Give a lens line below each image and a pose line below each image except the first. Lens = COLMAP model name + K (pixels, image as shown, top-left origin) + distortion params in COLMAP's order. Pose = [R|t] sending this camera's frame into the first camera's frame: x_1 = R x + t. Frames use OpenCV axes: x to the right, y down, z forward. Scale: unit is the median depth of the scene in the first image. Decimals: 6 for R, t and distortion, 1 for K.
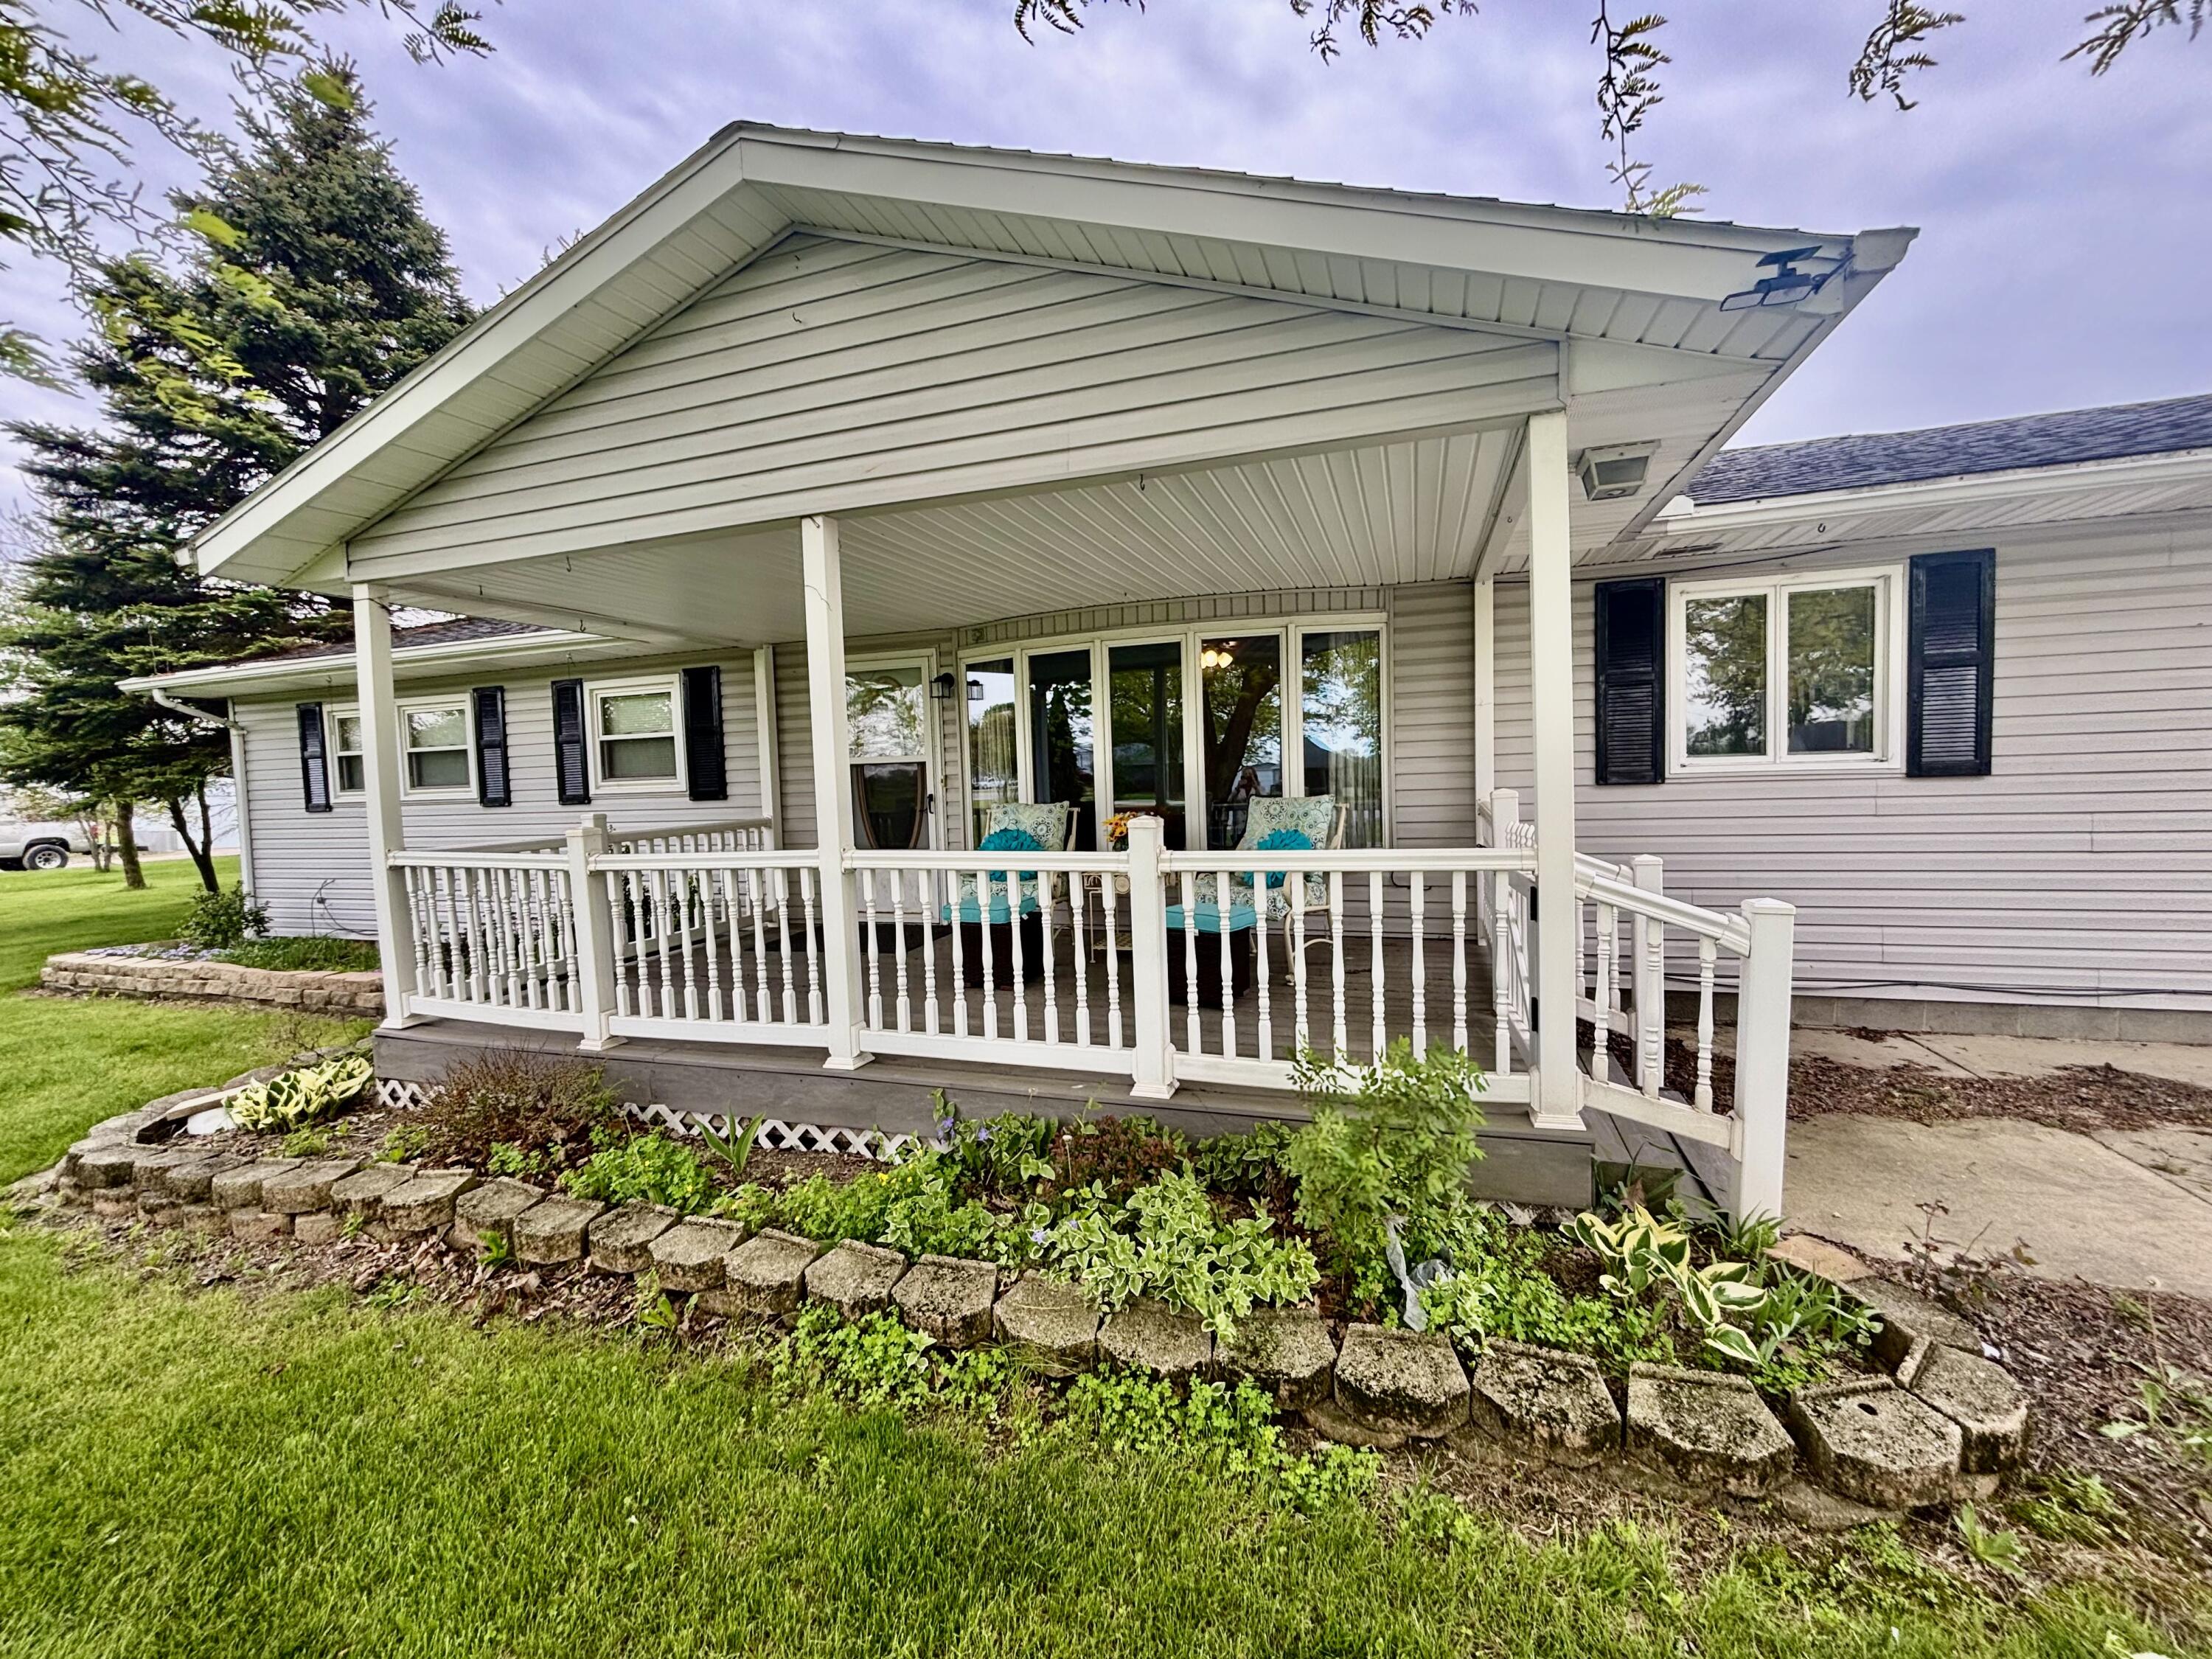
lens RADIAL K [[888.0, 0, 1116.3], [0, 888.0, 825.6], [0, 0, 1]] dist [0.000508, -0.001273]
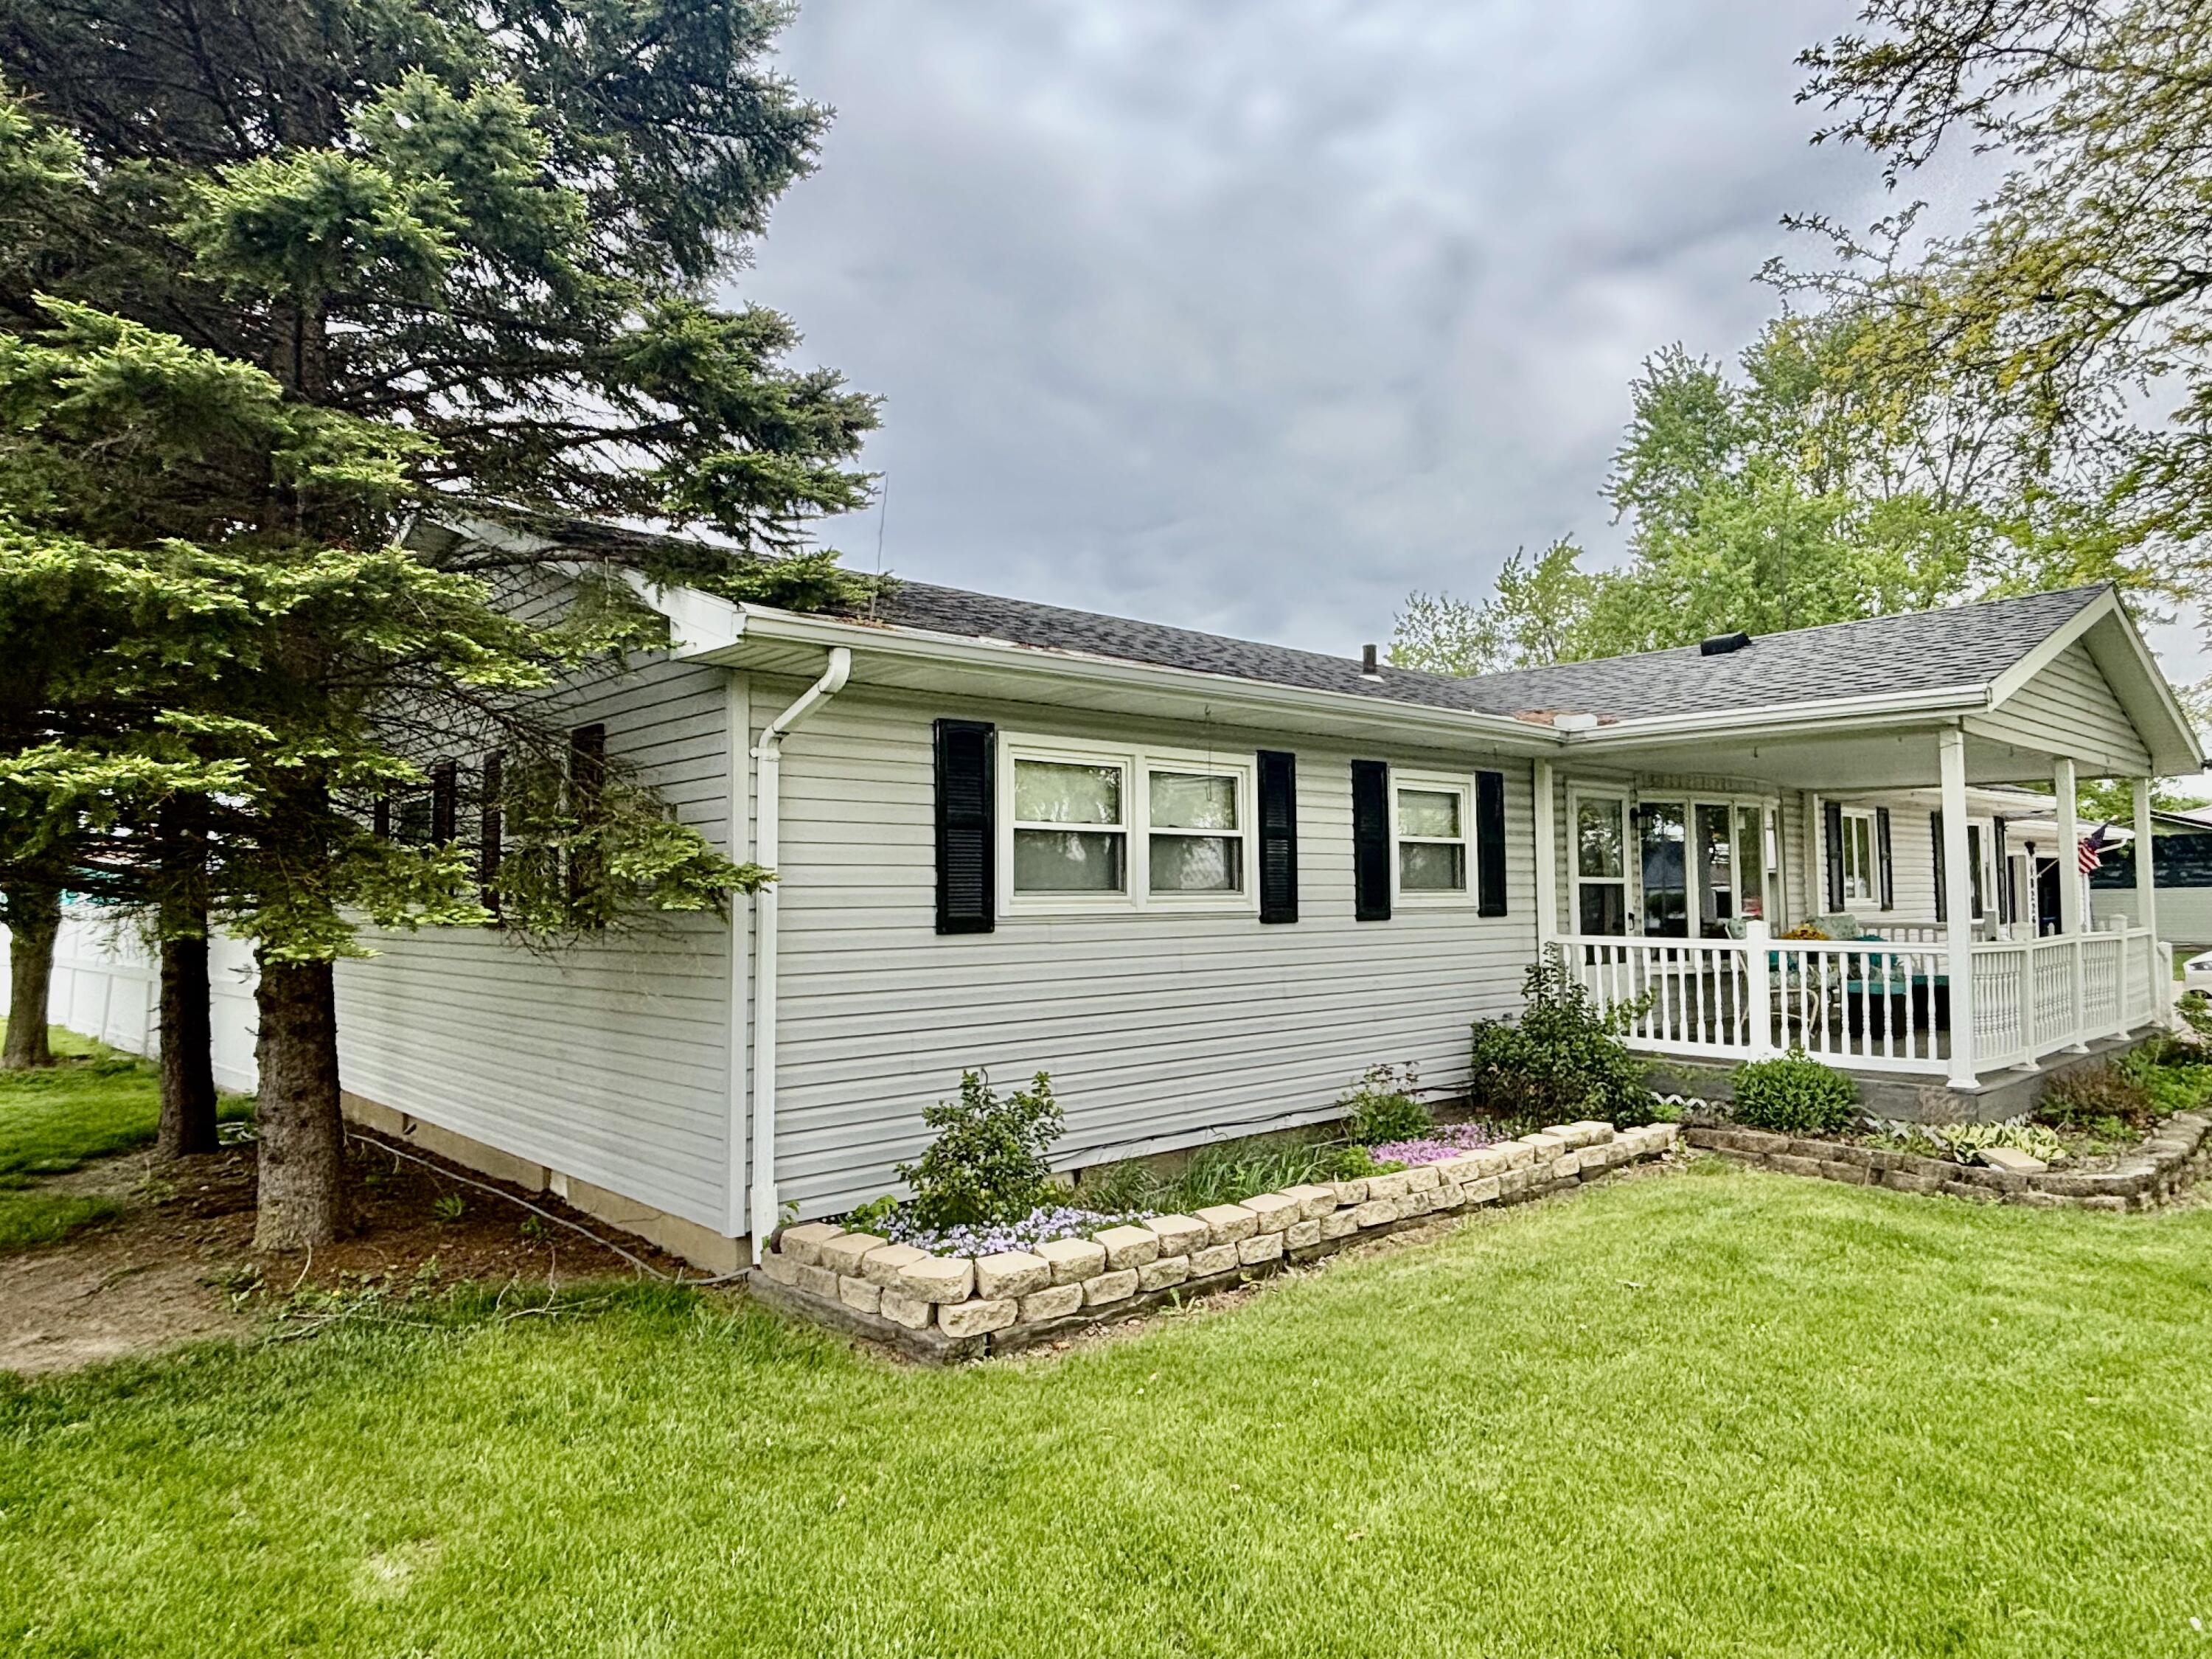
lens RADIAL K [[1372.9, 0, 1112.6], [0, 1372.9, 824.9], [0, 0, 1]] dist [-0.003678, -0.000386]
pose [[0.481121, 0.072600, 0.873643, -1.705889], [0.046797, 0.993017, -0.108292, 0.011472], [-0.875404, 0.092985, 0.474364, 0.604483]]
